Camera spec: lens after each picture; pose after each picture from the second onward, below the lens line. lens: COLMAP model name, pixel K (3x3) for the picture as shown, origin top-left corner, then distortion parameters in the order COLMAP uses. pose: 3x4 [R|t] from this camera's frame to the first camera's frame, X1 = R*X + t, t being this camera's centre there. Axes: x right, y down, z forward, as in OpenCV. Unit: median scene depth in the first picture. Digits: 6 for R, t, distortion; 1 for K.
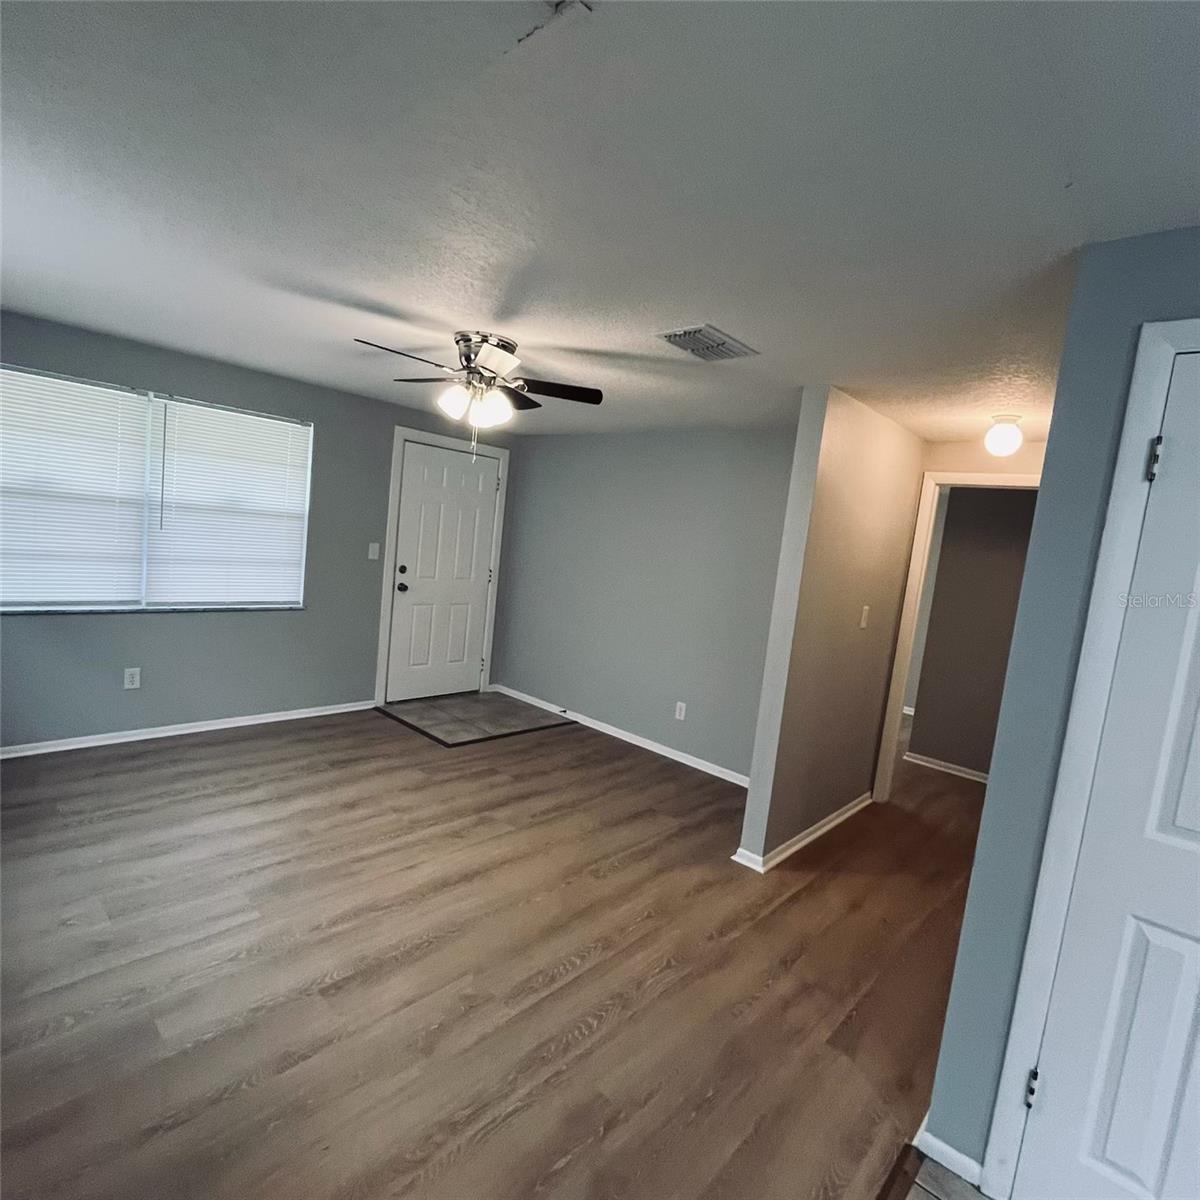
lens RADIAL K [[648.8, 0, 599.2], [0, 648.8, 598.9], [0, 0, 1]] dist [-0.002555, -0.000413]
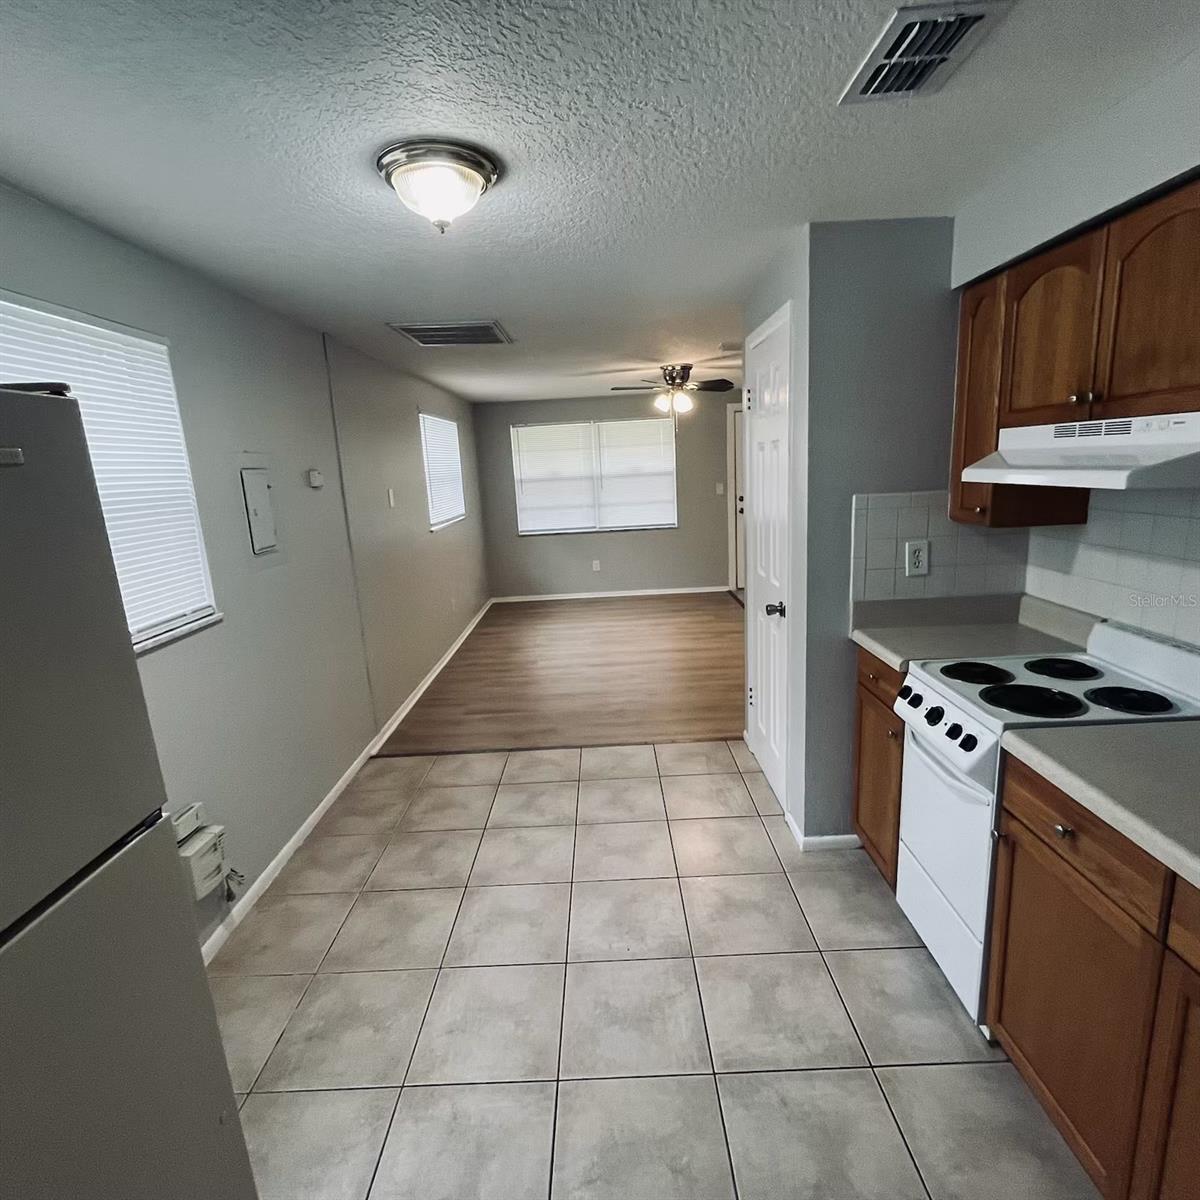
lens RADIAL K [[648.8, 0, 599.2], [0, 648.8, 598.9], [0, 0, 1]] dist [-0.002555, -0.000413]
pose [[0.660196, 0.010483, -0.751020, 0.879635], [0.046368, 0.997427, 0.054683, 0.127451], [0.749661, -0.070925, 0.658011, -0.358500]]
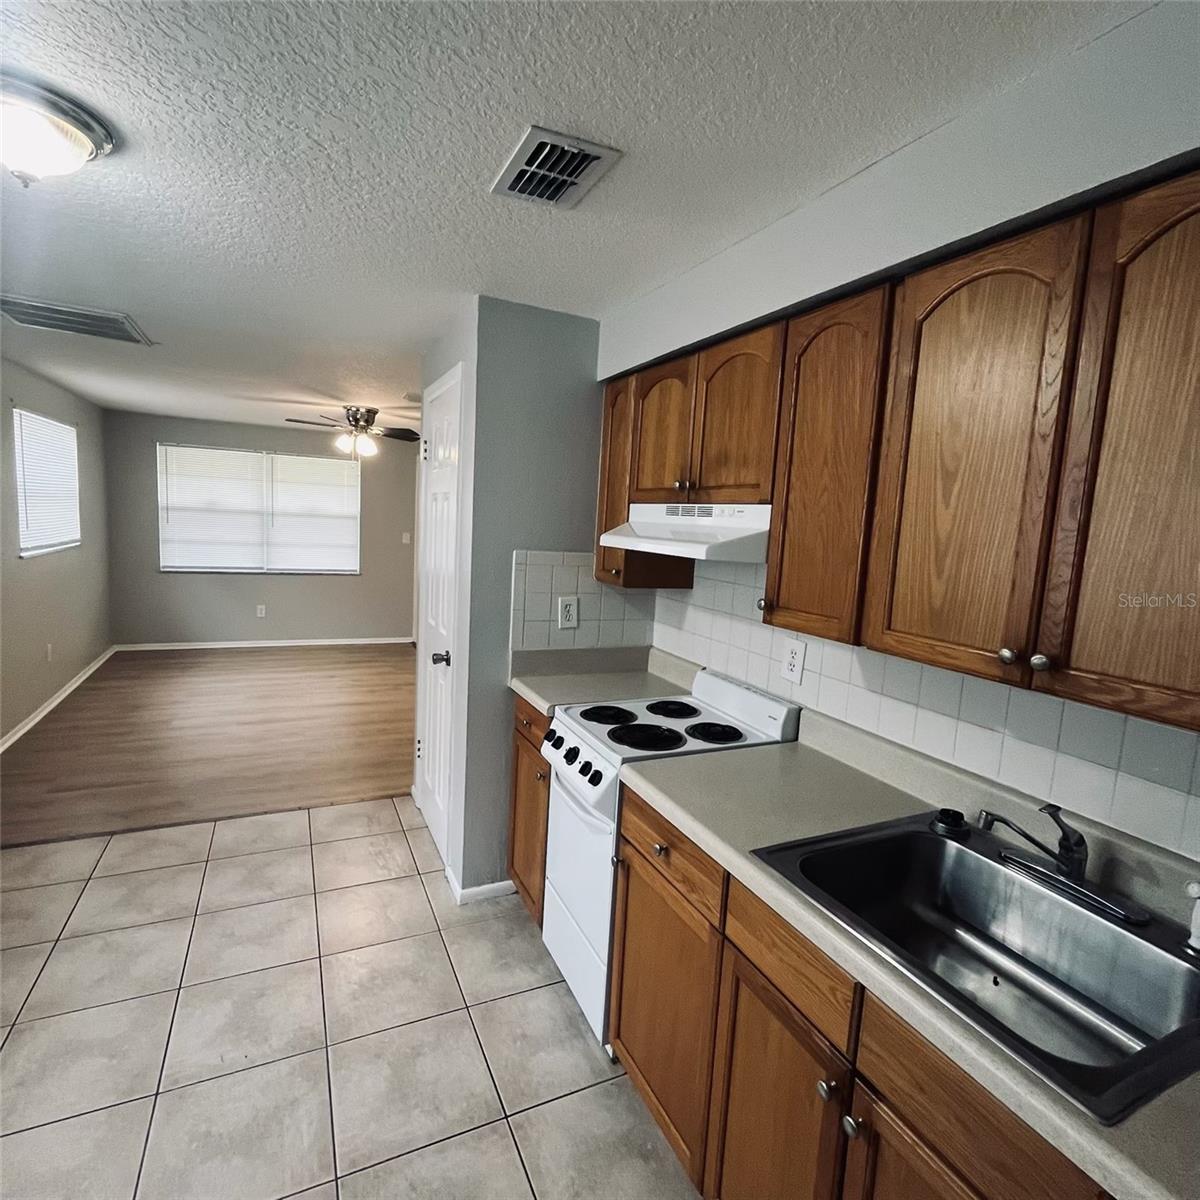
lens RADIAL K [[648.8, 0, 599.2], [0, 648.8, 598.9], [0, 0, 1]] dist [-0.002555, -0.000413]
pose [[0.925913, -0.010786, -0.377584, 0.904644], [0.005222, 0.999862, -0.015758, 0.134195], [0.377702, 0.012619, 0.925841, -0.337678]]
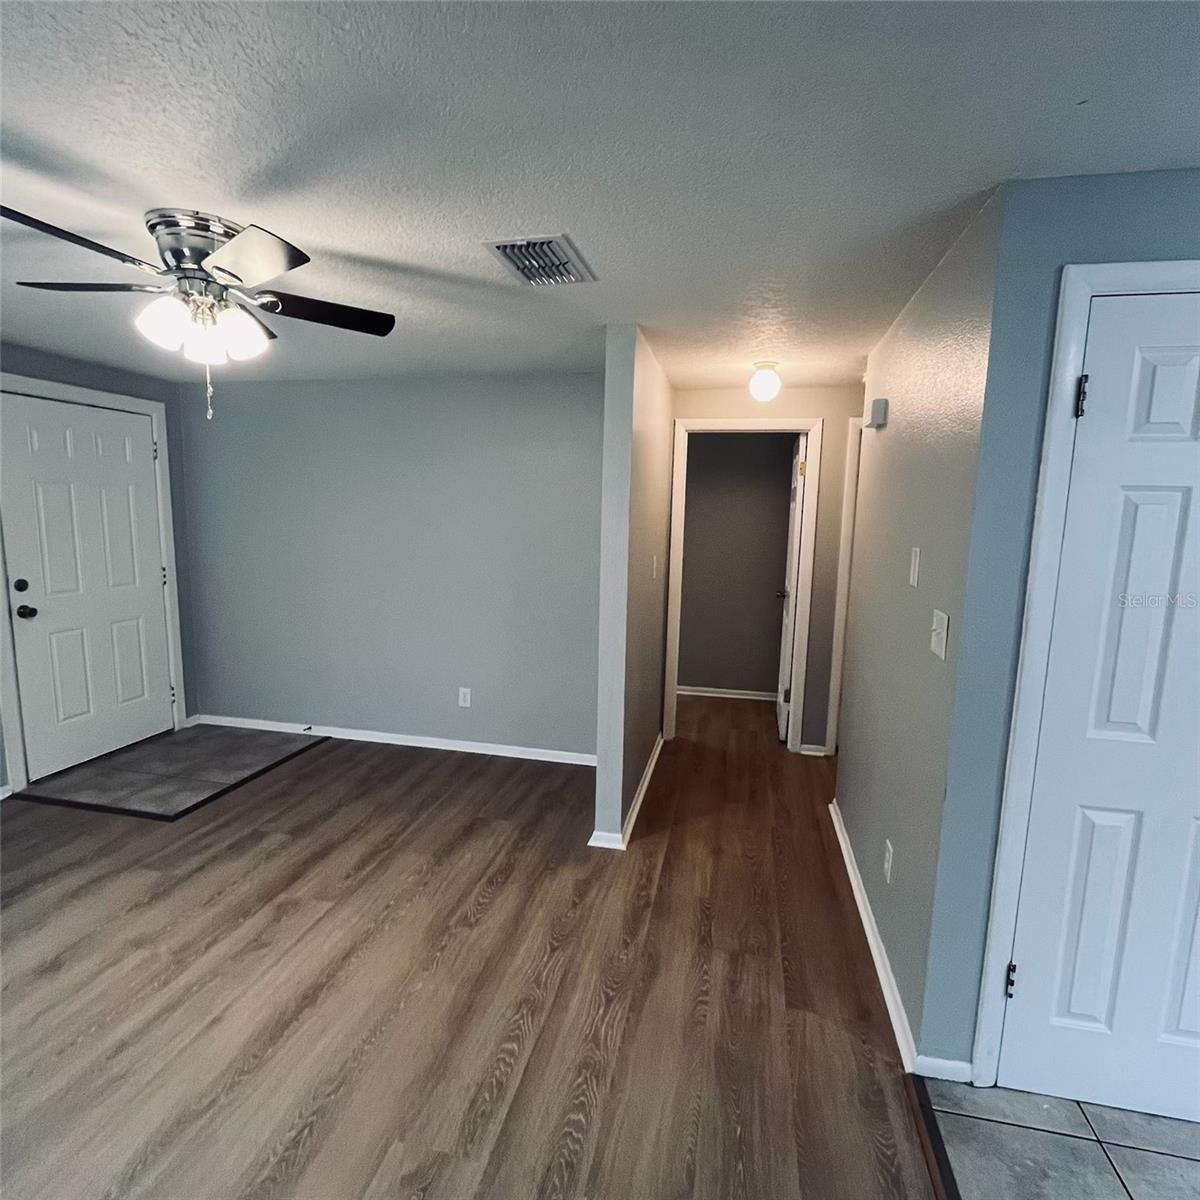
lens RADIAL K [[648.8, 0, 599.2], [0, 648.8, 598.9], [0, 0, 1]] dist [-0.002555, -0.000413]
pose [[0.862630, -0.156156, 0.481129, -0.162227], [0.123199, 0.987373, 0.099578, -0.035772], [-0.490604, -0.026625, 0.870976, 0.179144]]
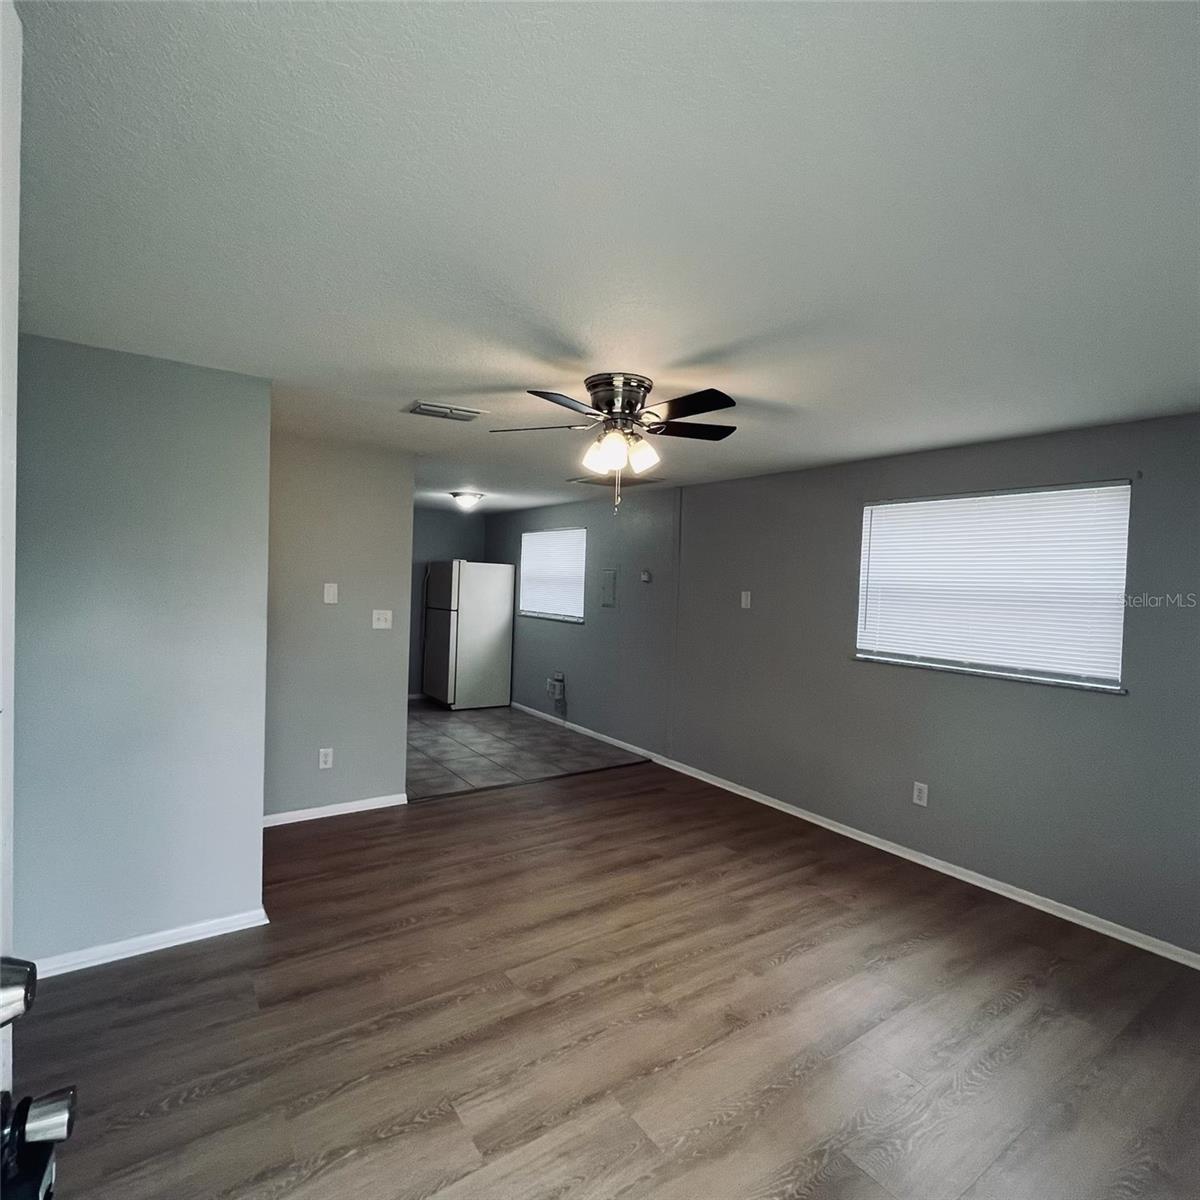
lens RADIAL K [[648.8, 0, 599.2], [0, 648.8, 598.9], [0, 0, 1]] dist [-0.002555, -0.000413]
pose [[-0.966680, -0.149629, 0.207706, -0.310237], [-0.119312, 0.981219, 0.151572, -0.188560], [-0.226484, 0.121740, -0.966377, 1.561939]]
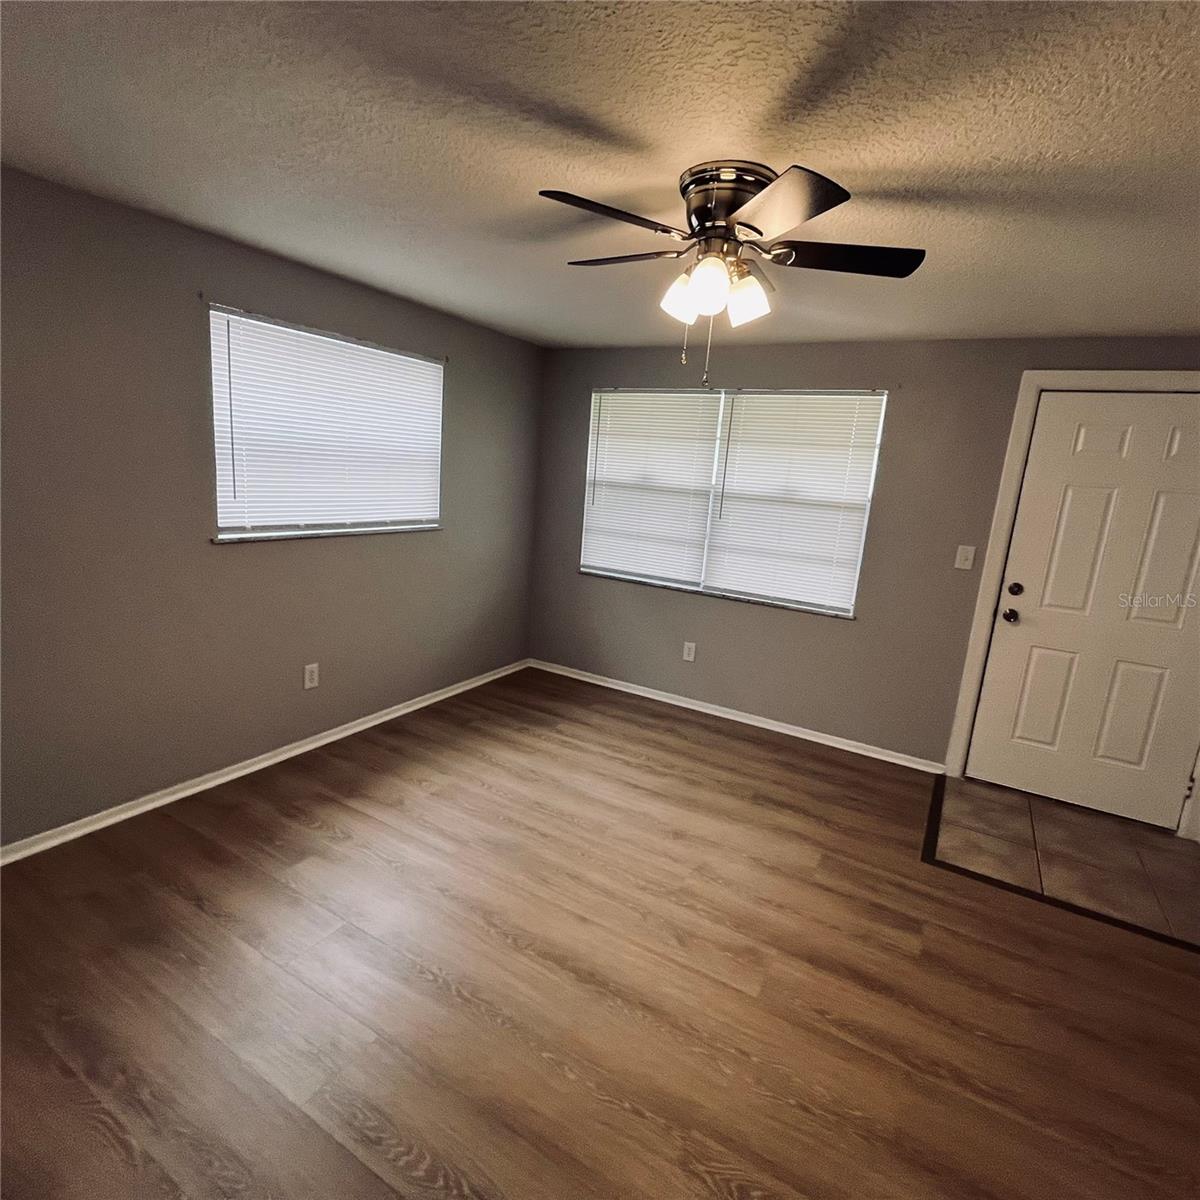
lens RADIAL K [[648.8, 0, 599.2], [0, 648.8, 598.9], [0, 0, 1]] dist [-0.002555, -0.000413]
pose [[0.217078, 0.102627, -0.970745, 0.358138], [-0.154225, 0.985574, 0.069707, -0.023238], [0.963894, 0.134581, 0.229774, 0.638962]]
